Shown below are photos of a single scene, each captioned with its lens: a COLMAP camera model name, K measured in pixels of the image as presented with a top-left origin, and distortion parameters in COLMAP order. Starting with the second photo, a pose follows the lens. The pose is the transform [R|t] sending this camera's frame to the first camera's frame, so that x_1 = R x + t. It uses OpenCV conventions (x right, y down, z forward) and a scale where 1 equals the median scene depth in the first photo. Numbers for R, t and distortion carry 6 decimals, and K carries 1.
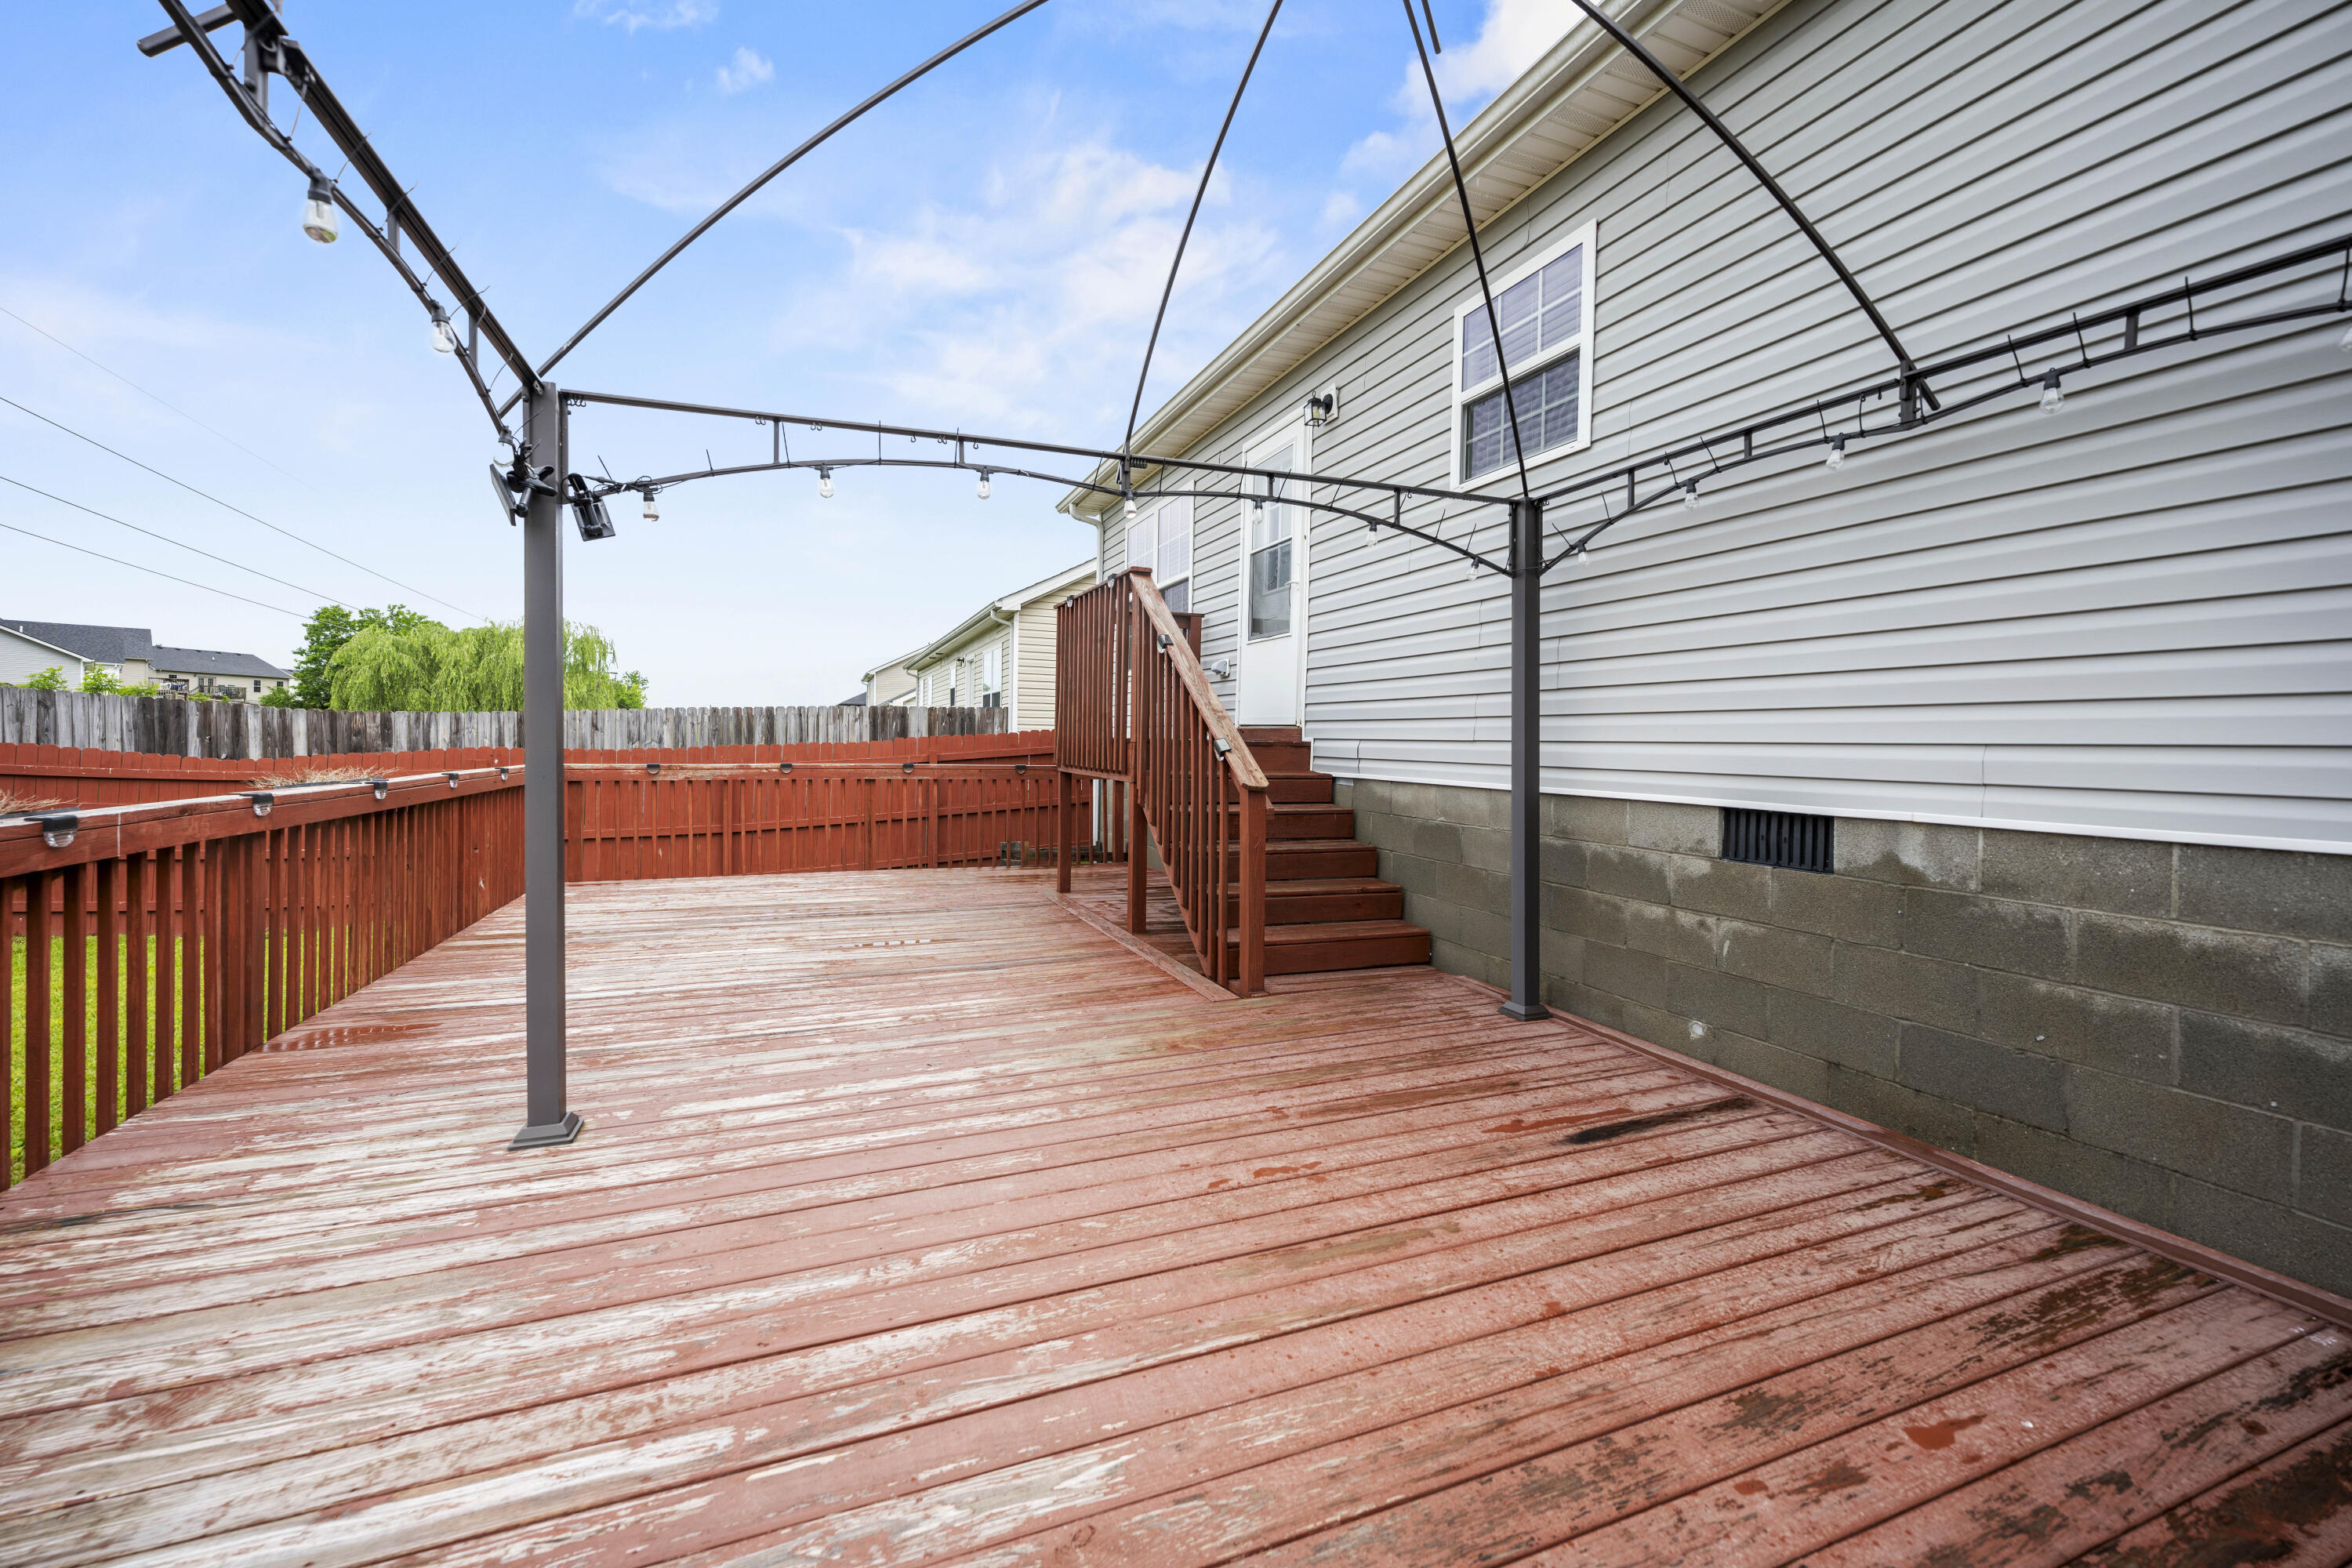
lens RADIAL K [[940.9, 0, 1167.1], [0, 940.9, 766.6], [0, 0, 1]] dist [-0.000694, -0.000060]
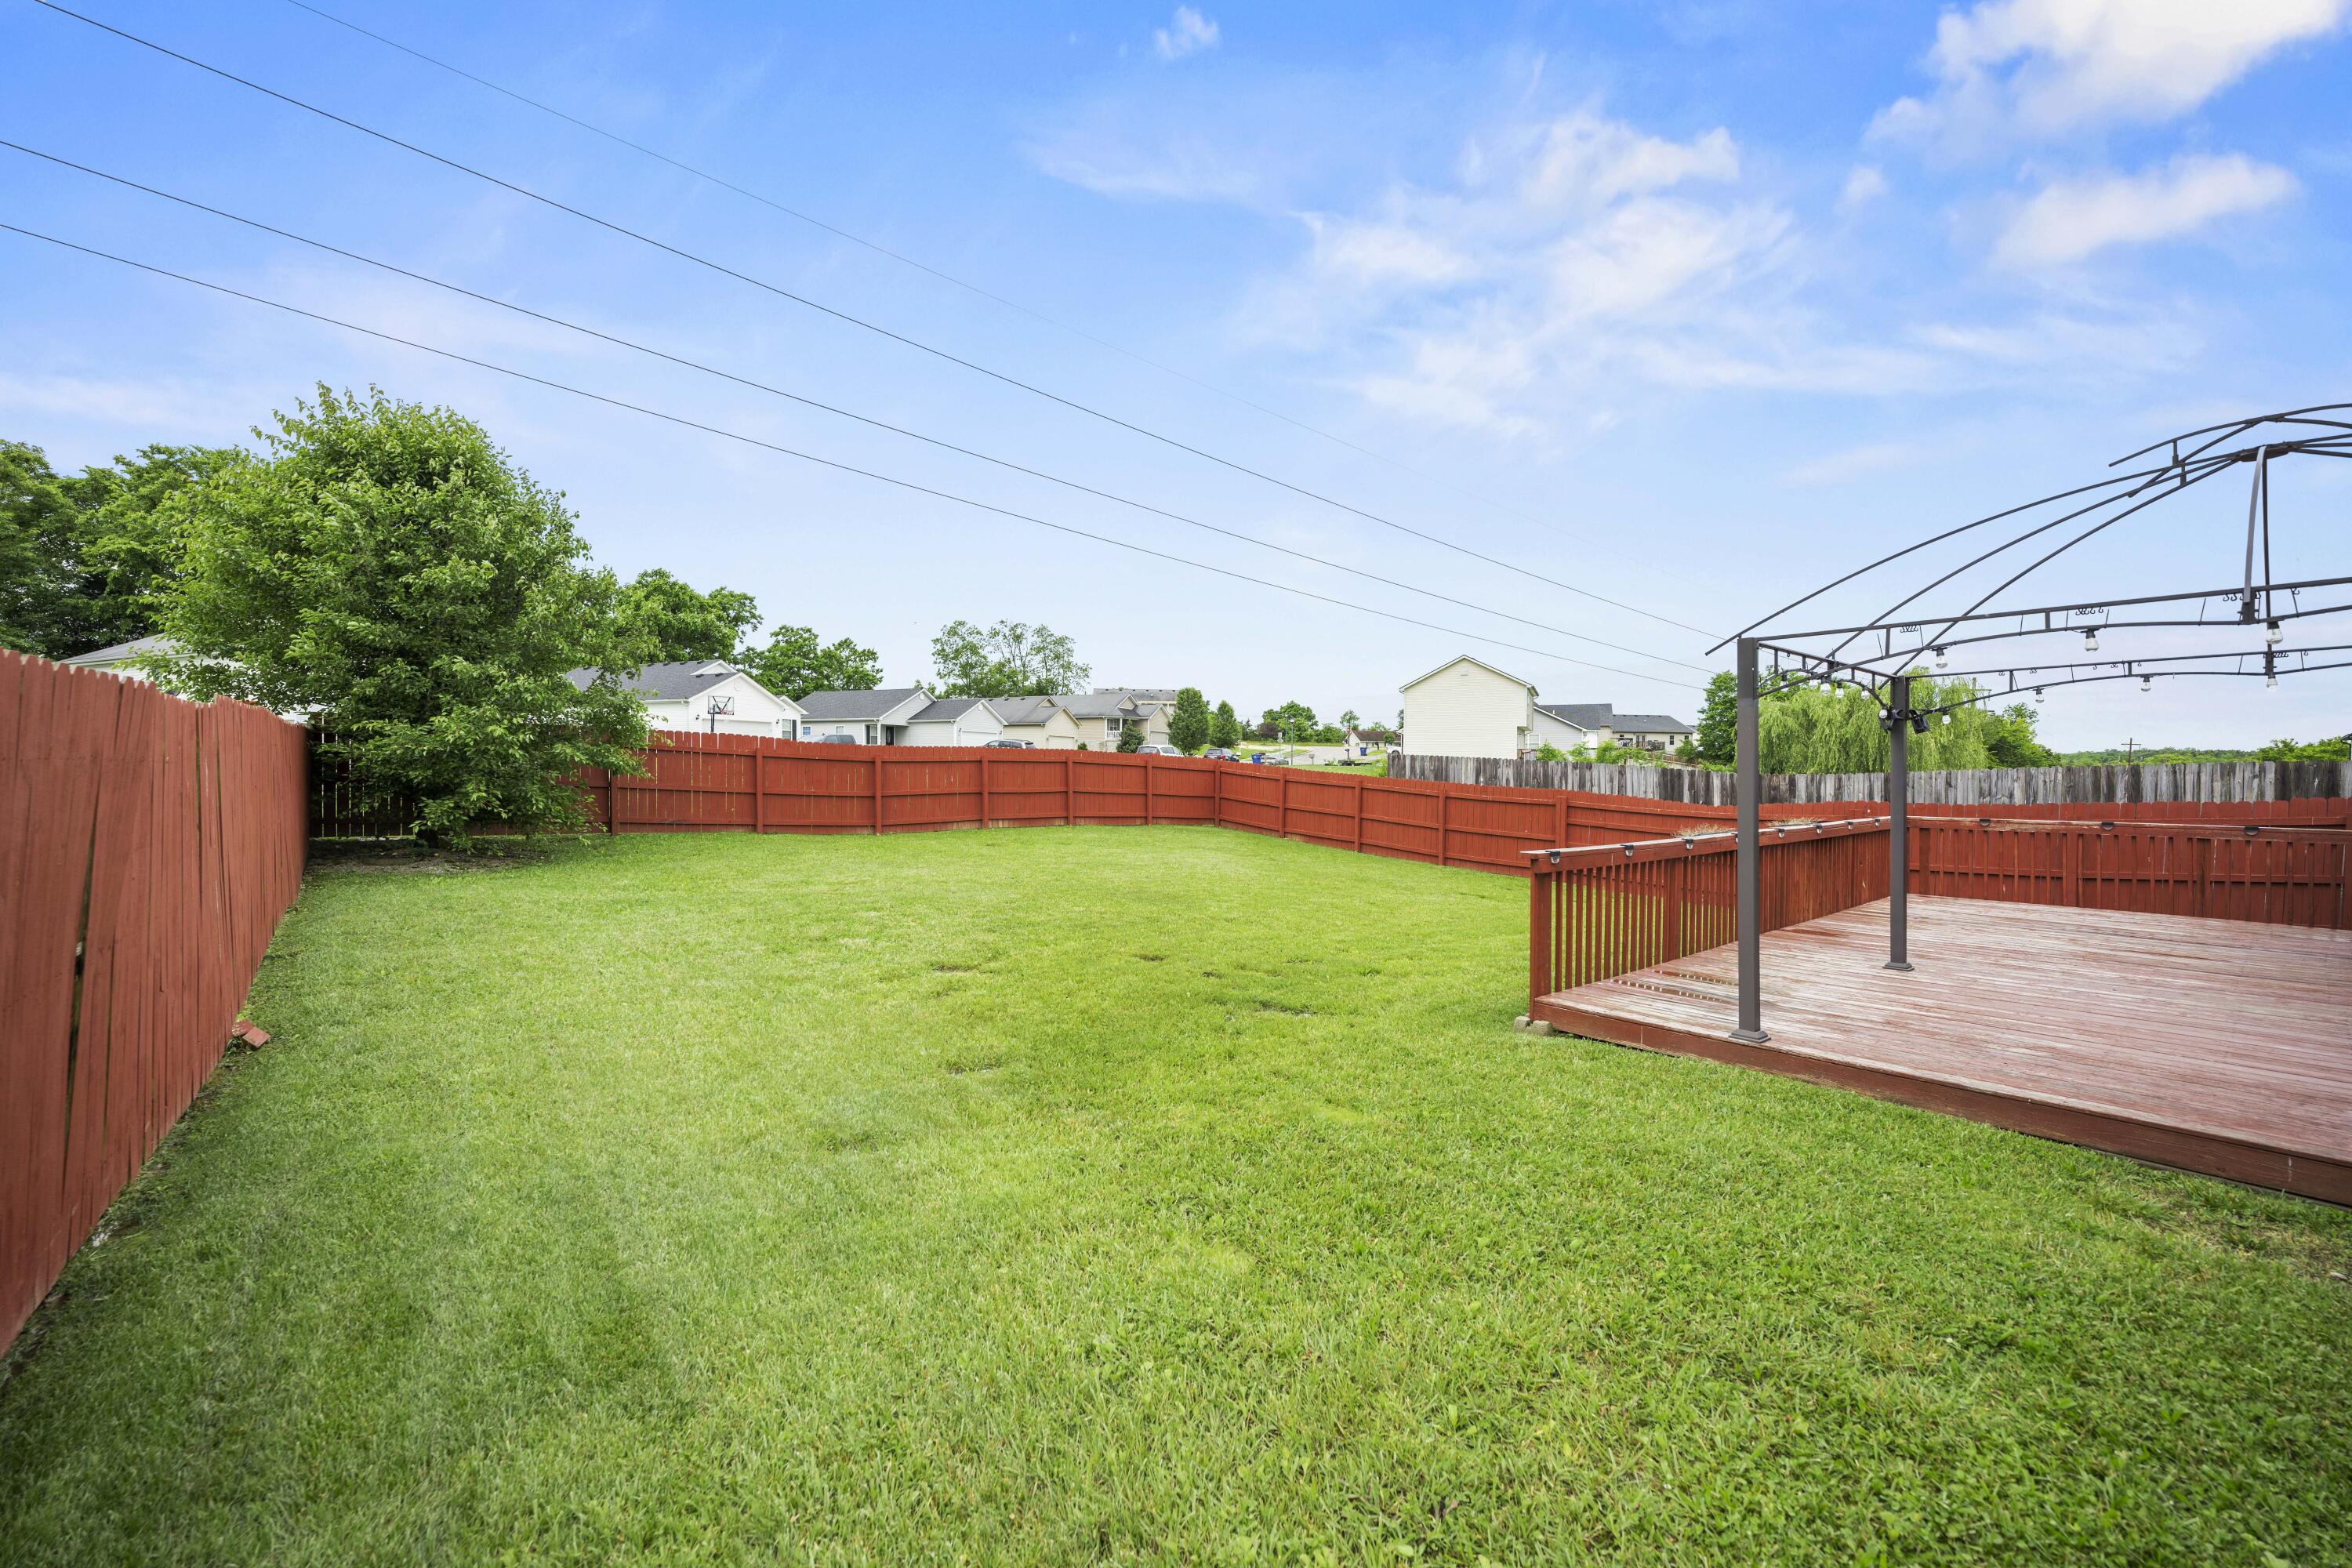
lens RADIAL K [[940.9, 0, 1167.1], [0, 940.9, 766.6], [0, 0, 1]] dist [-0.000694, -0.000060]
pose [[0.311832, -0.013819, -0.950037, 0.273298], [-0.026556, 0.999377, -0.023253, -0.010648], [0.949766, 0.032481, 0.311271, -0.401885]]
